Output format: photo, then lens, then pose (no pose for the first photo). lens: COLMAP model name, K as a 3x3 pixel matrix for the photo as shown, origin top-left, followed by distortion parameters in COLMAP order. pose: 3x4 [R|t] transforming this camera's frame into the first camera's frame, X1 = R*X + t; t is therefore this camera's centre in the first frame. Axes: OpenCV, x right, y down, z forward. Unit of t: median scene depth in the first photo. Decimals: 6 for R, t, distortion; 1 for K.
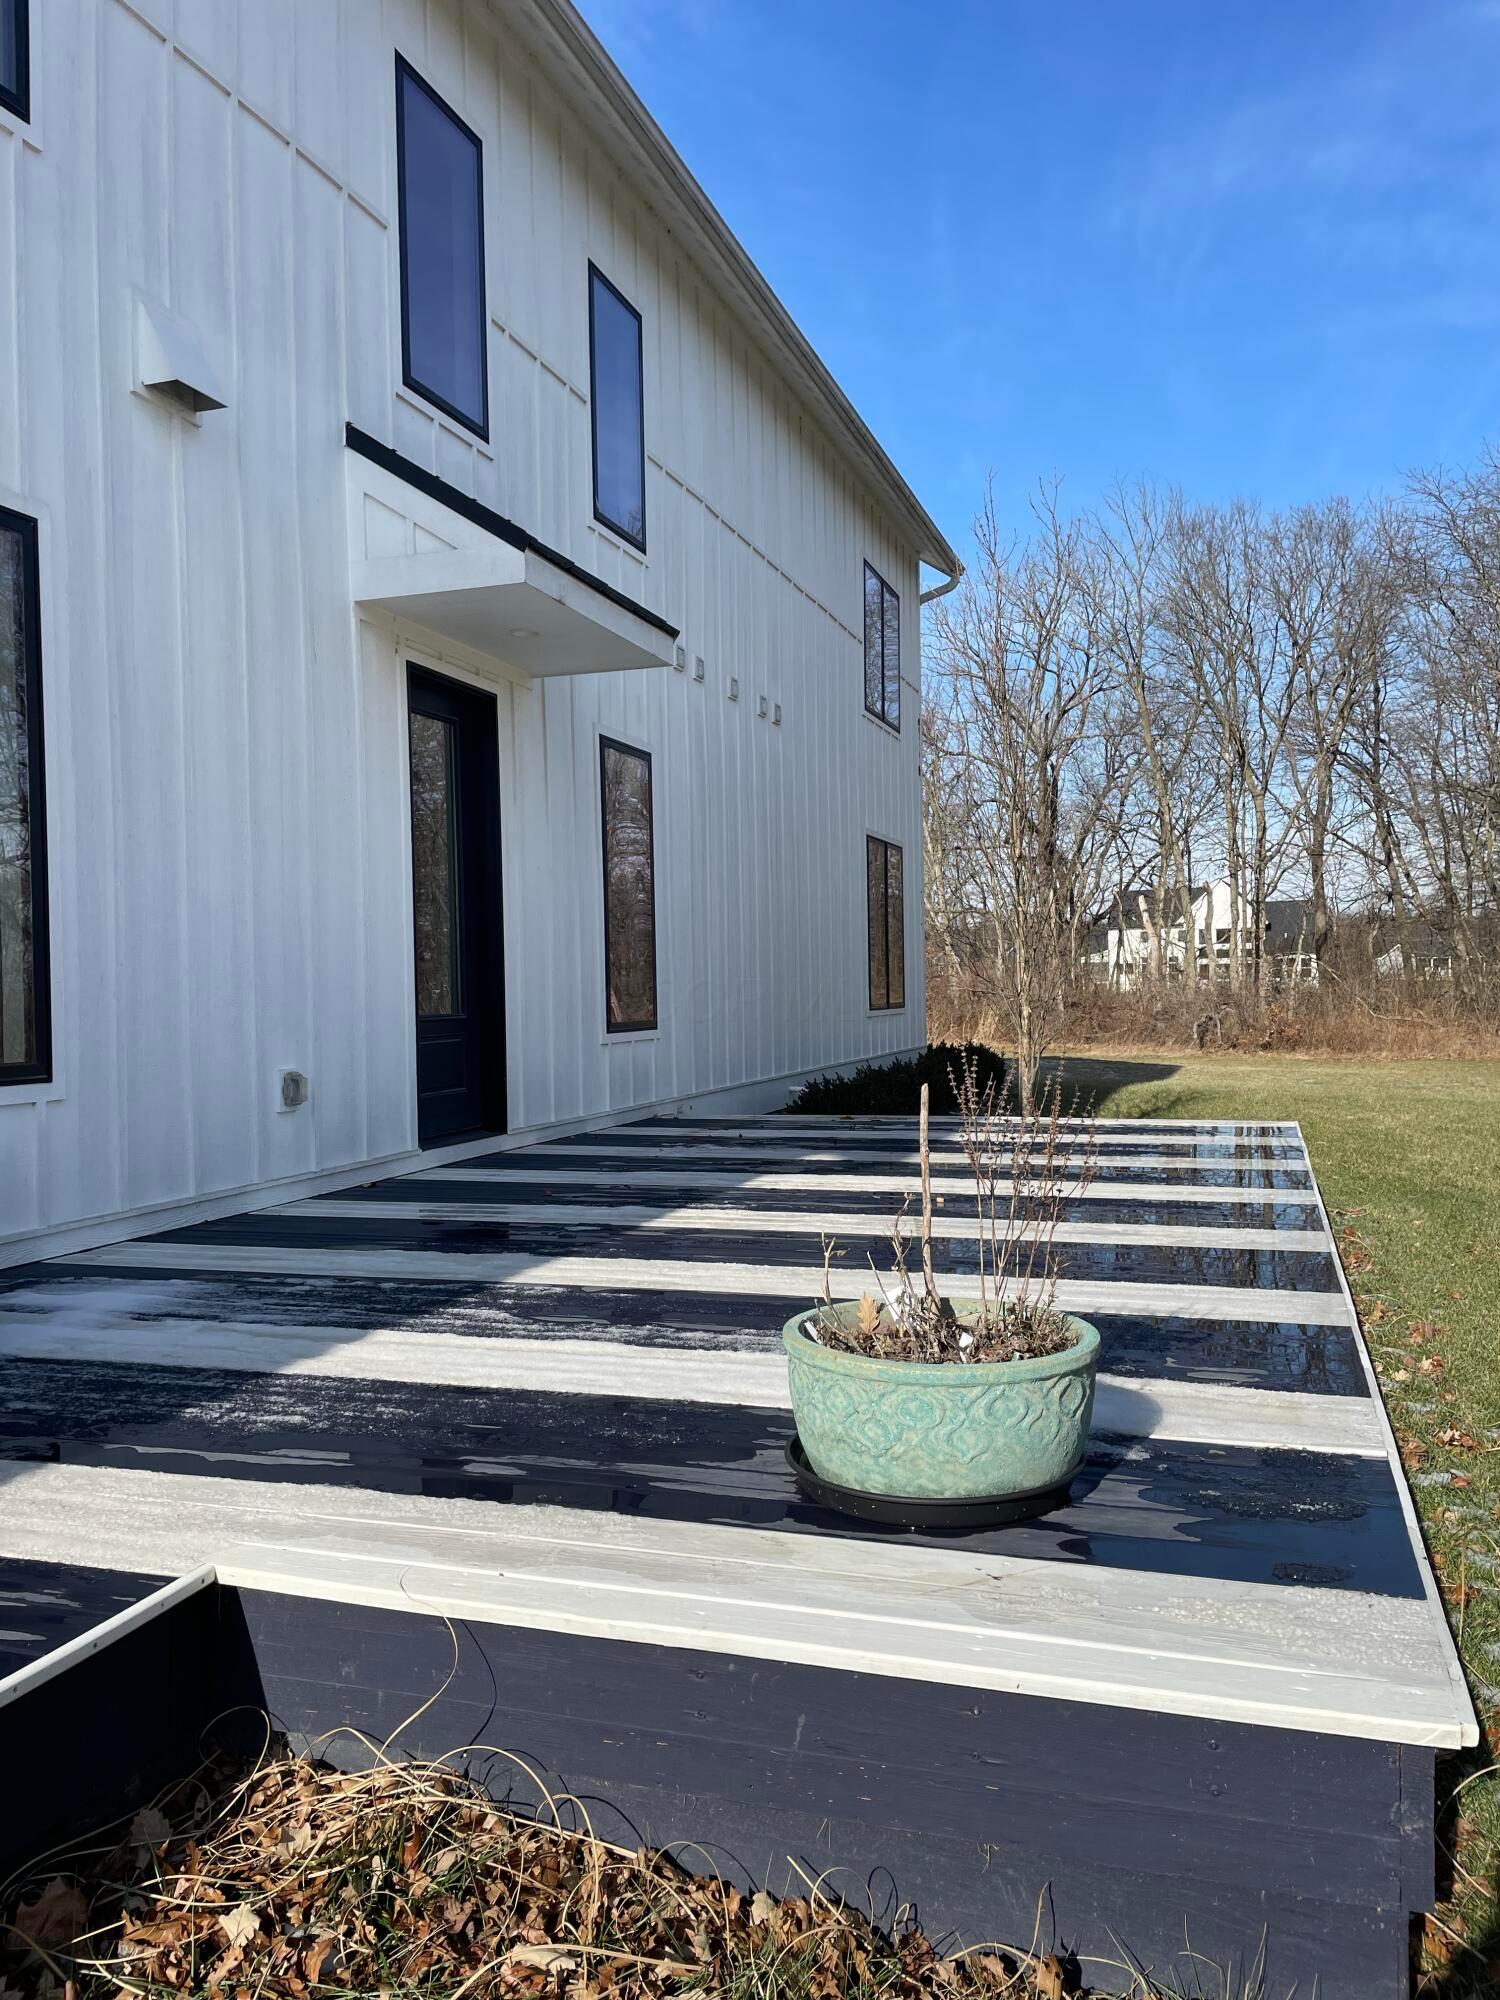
lens RADIAL K [[1500.6, 0, 750.0], [0, 1500.6, 1000.0], [0, 0, 1]] dist [0.023428, -0.009286]
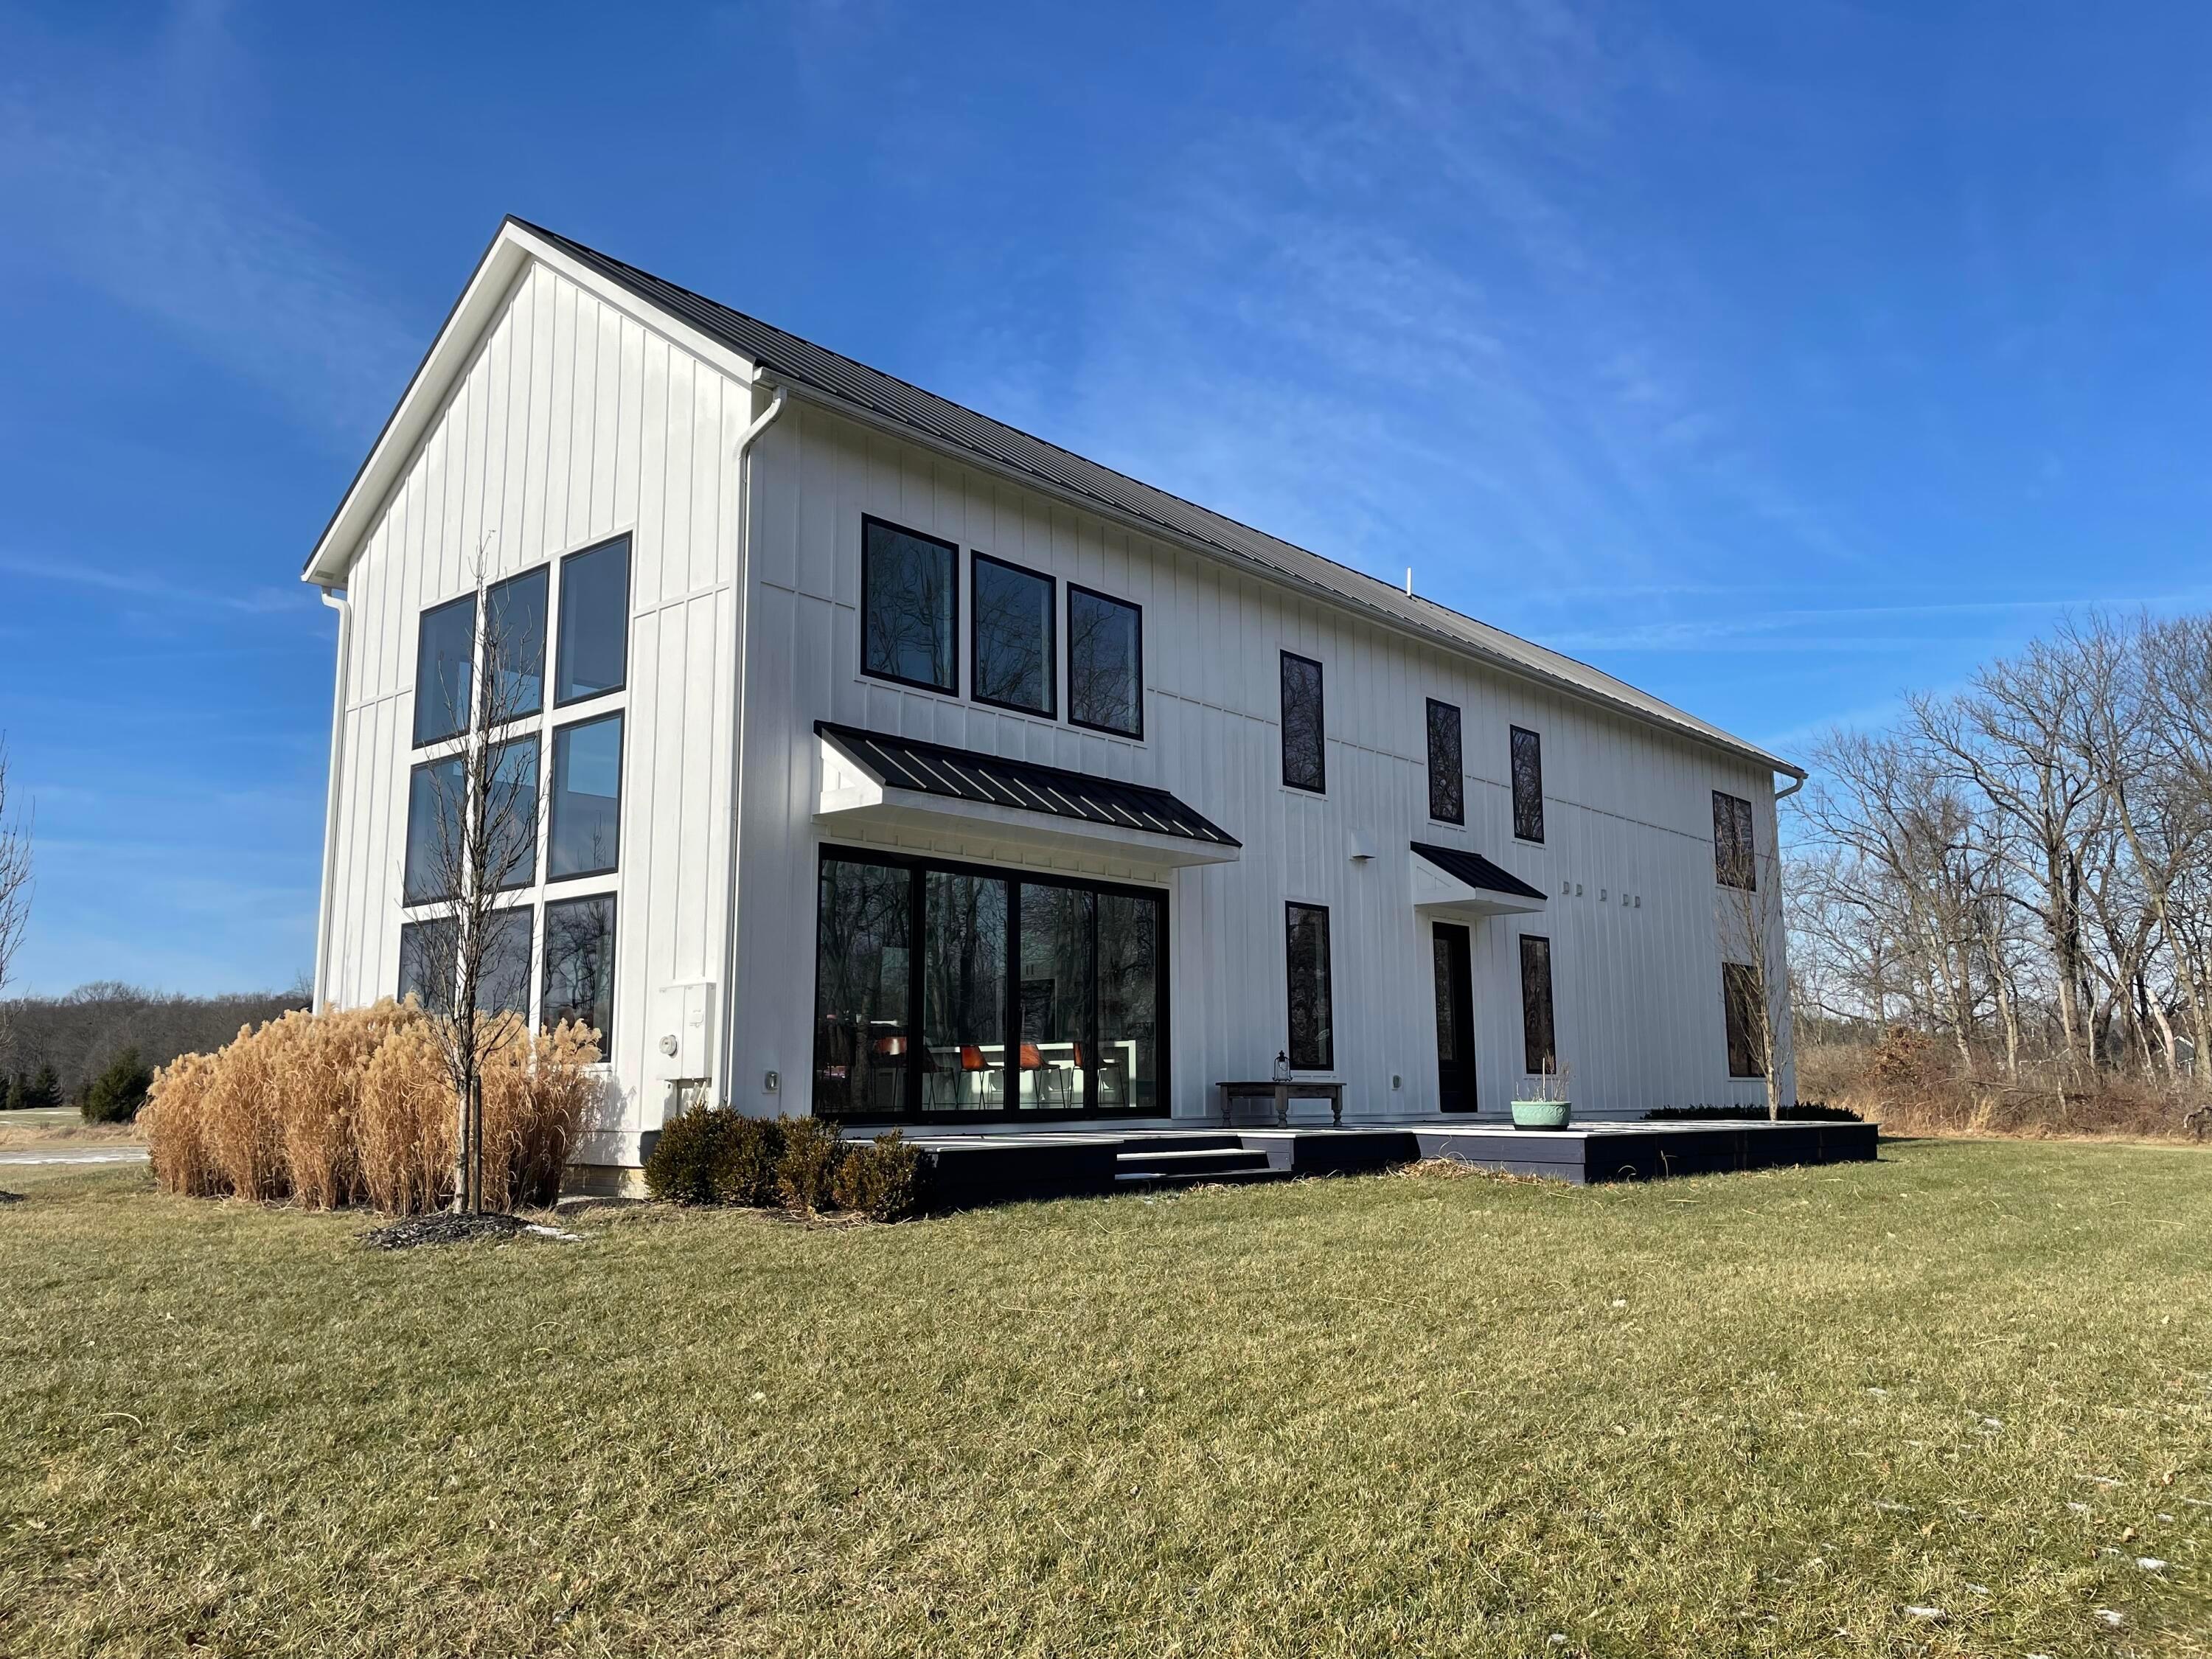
lens RADIAL K [[1659.7, 0, 1116.5], [0, 1659.7, 824.8], [0, 0, 1]] dist [0.023428, -0.009286]
pose [[0.920808, -0.046918, -0.387185, 0.384679], [-0.016750, 0.987065, -0.159445, 0.076015], [0.389657, 0.153303, 0.908111, -1.828885]]
